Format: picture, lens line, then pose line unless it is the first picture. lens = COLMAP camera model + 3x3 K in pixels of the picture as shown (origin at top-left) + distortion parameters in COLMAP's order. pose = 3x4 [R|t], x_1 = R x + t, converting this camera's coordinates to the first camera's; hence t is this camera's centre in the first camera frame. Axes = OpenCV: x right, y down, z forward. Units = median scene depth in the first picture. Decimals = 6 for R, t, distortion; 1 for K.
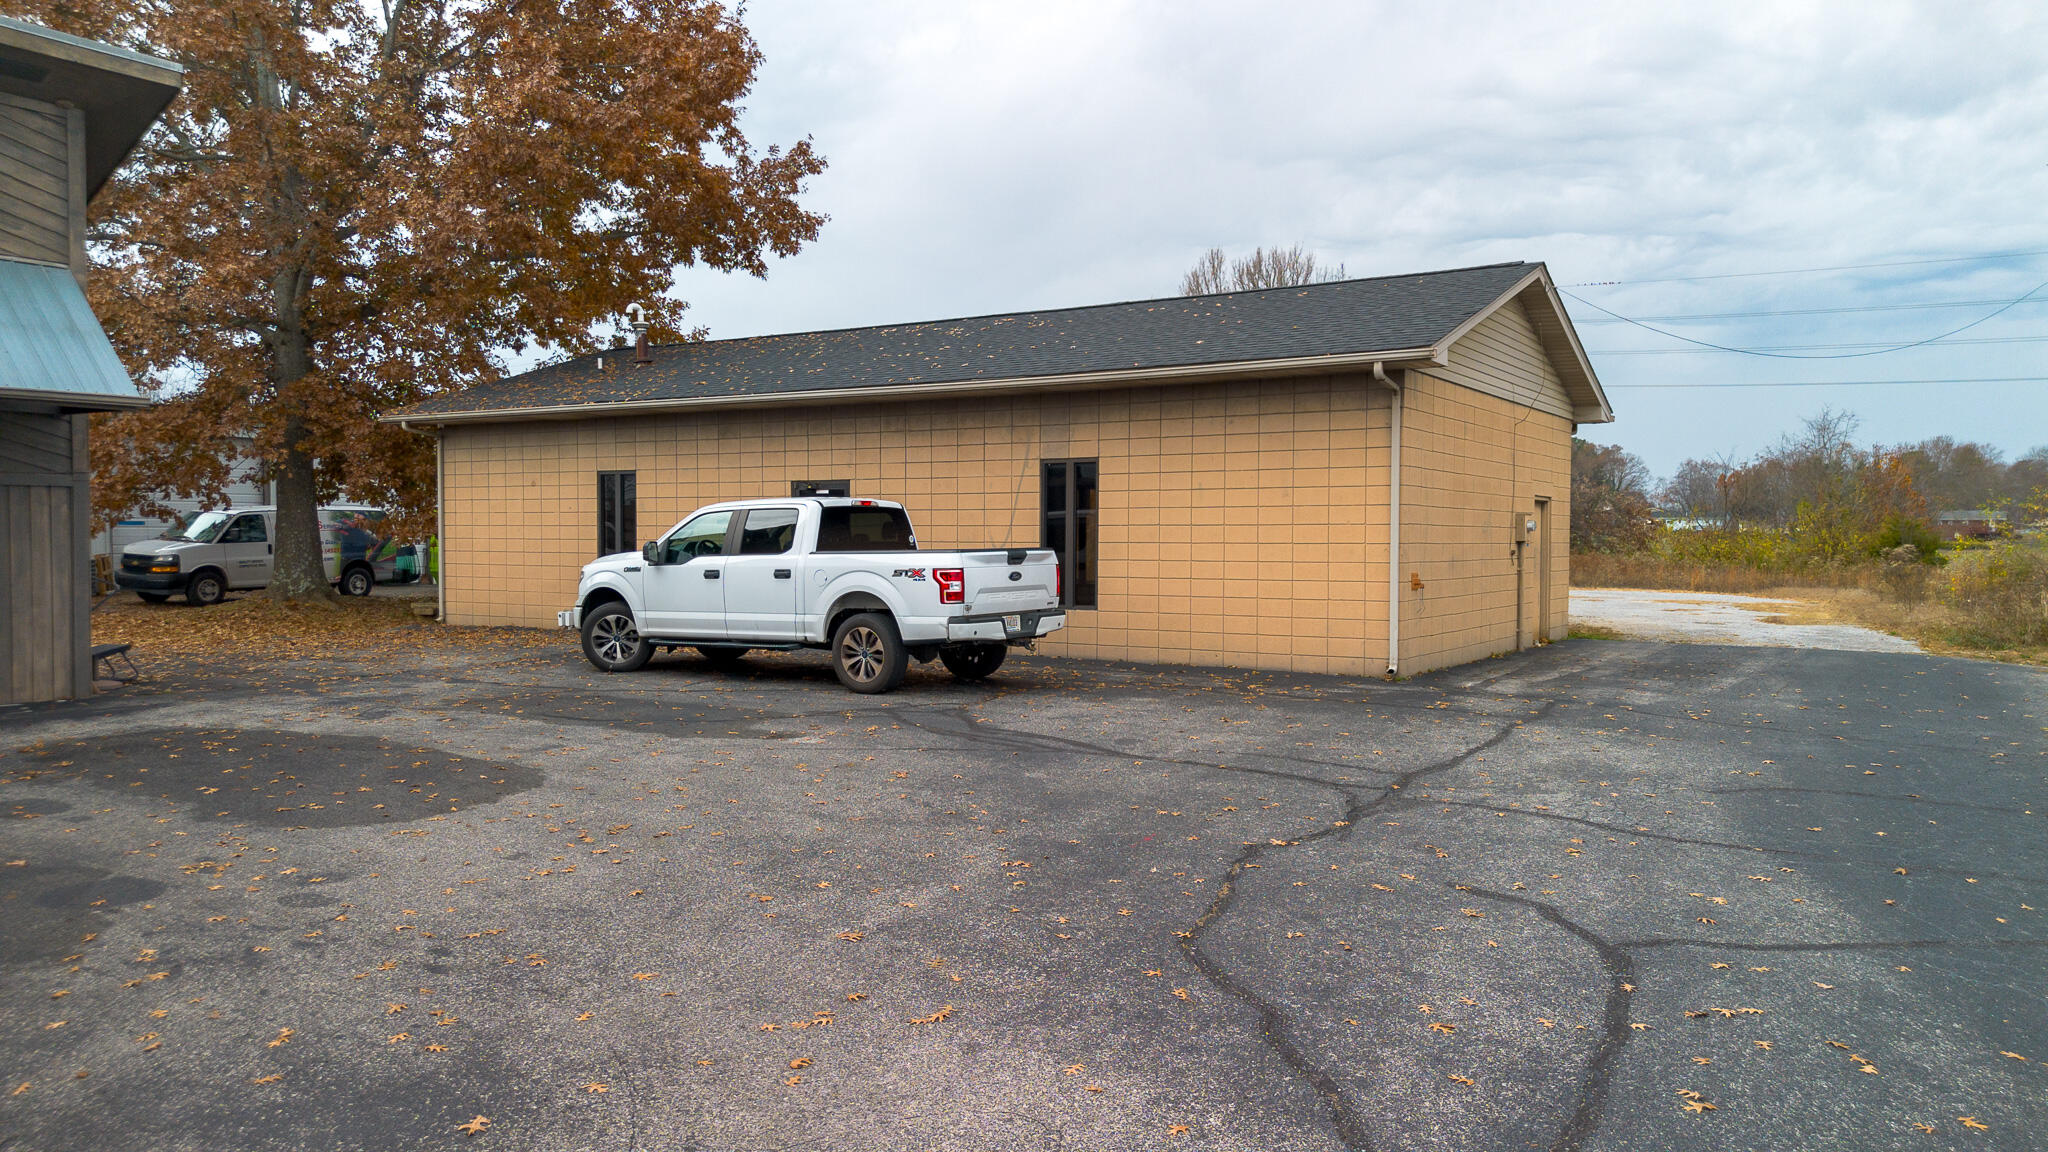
lens RADIAL K [[1444.9, 0, 1022.4], [0, 1444.9, 583.7], [0, 0, 1]] dist [0.050210, -0.048126]
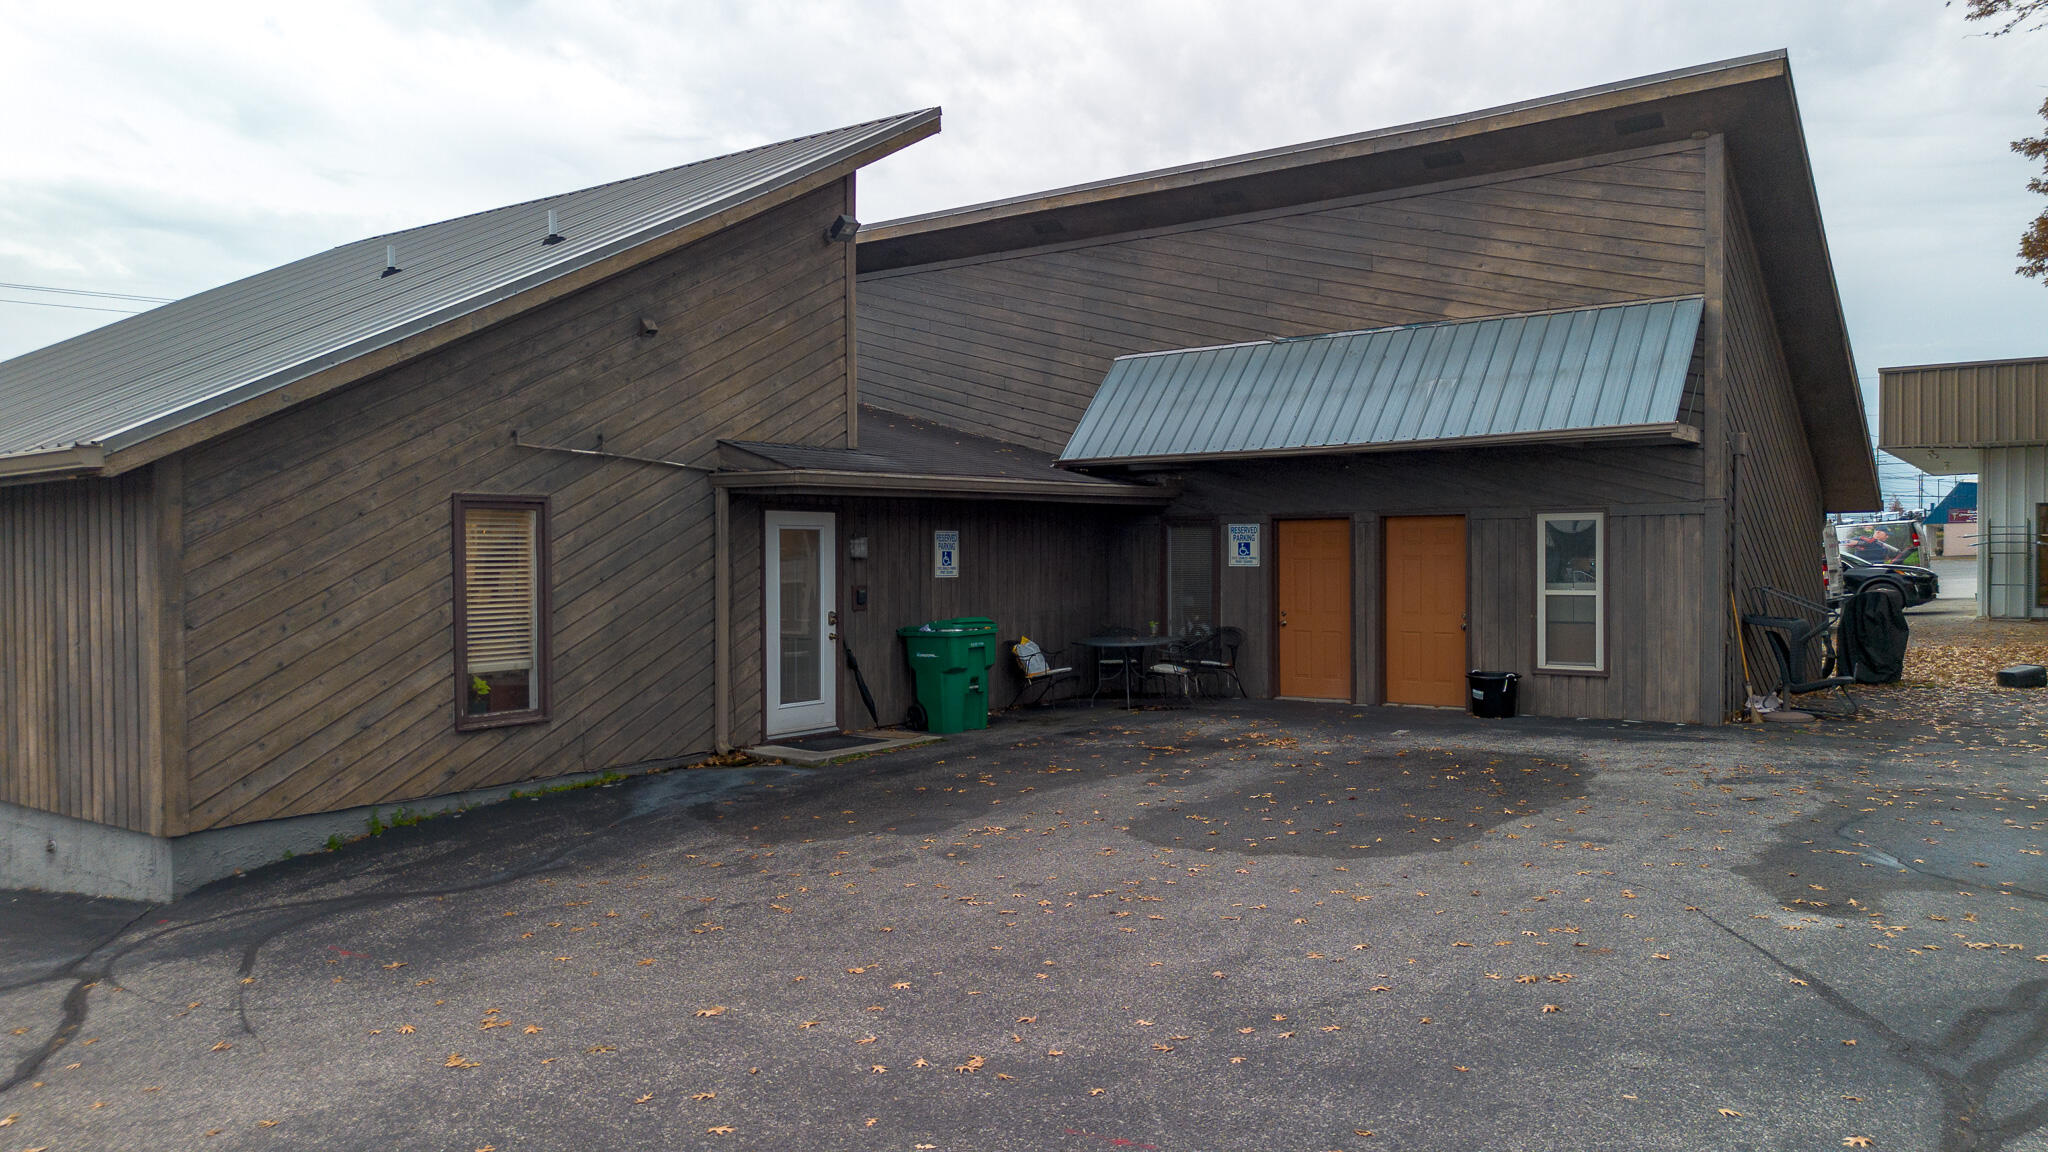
lens RADIAL K [[1444.9, 0, 1022.4], [0, 1444.9, 583.7], [0, 0, 1]] dist [0.050210, -0.048126]
pose [[-0.062816, 0.018139, -0.997860, 0.384812], [-0.023948, 0.999520, 0.019676, -0.026927], [0.997738, 0.025133, -0.062351, 0.603358]]
